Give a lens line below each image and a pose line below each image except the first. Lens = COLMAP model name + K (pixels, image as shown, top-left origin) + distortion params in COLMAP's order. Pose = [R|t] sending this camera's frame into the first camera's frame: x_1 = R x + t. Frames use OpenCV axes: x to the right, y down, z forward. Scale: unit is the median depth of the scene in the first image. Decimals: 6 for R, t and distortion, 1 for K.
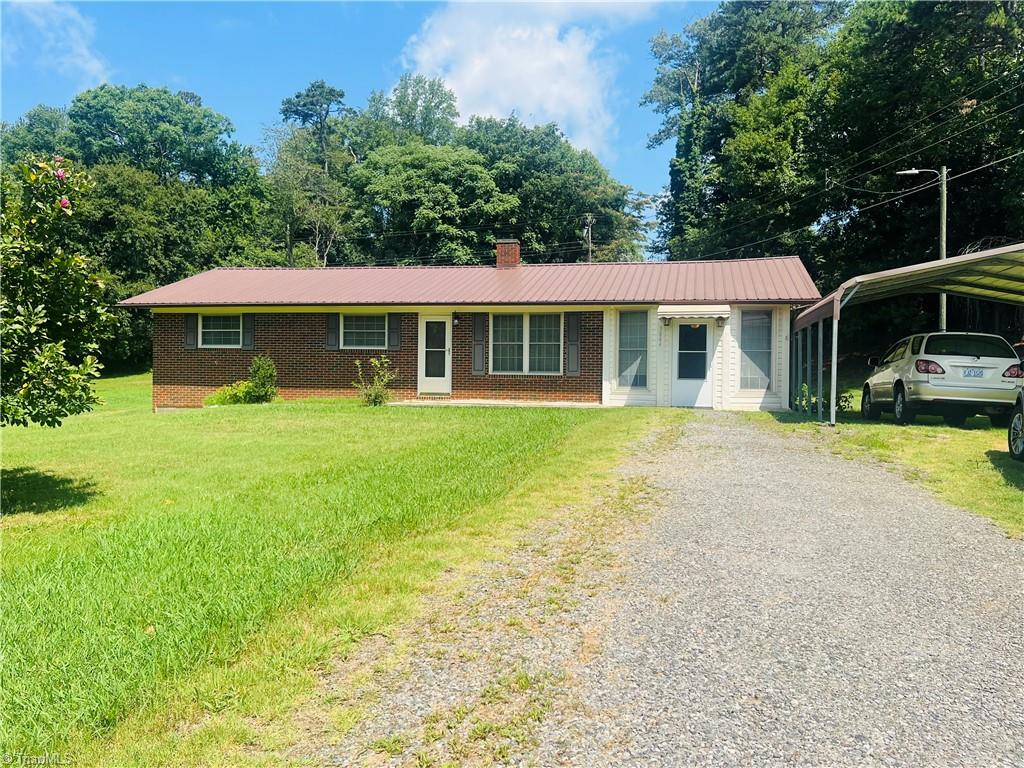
lens RADIAL K [[824.1, 0, 514.4], [0, 824.1, 386.4], [0, 0, 1]] dist [0.066901, -0.080444]
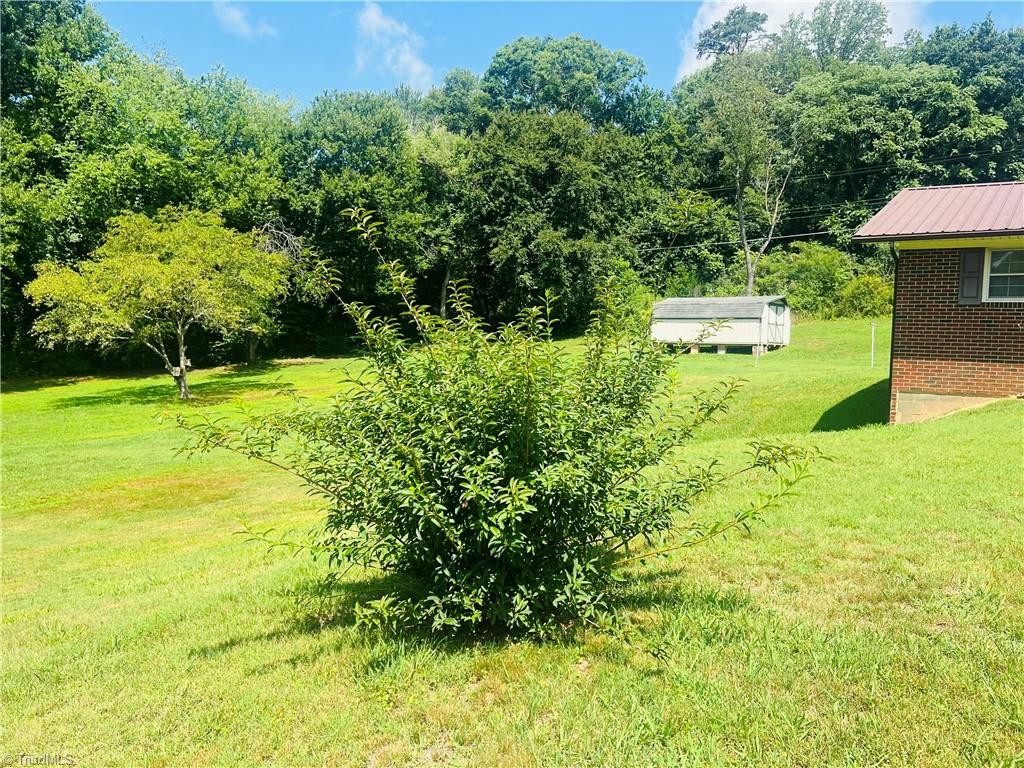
lens RADIAL K [[824.1, 0, 519.0], [0, 824.1, 389.4], [0, 0, 1]] dist [0.066901, -0.080444]
pose [[0.936715, 0.033442, -0.348492, -0.486768], [-0.017244, 0.998626, 0.049482, -0.005418], [0.349668, -0.040341, 0.936005, 0.276132]]
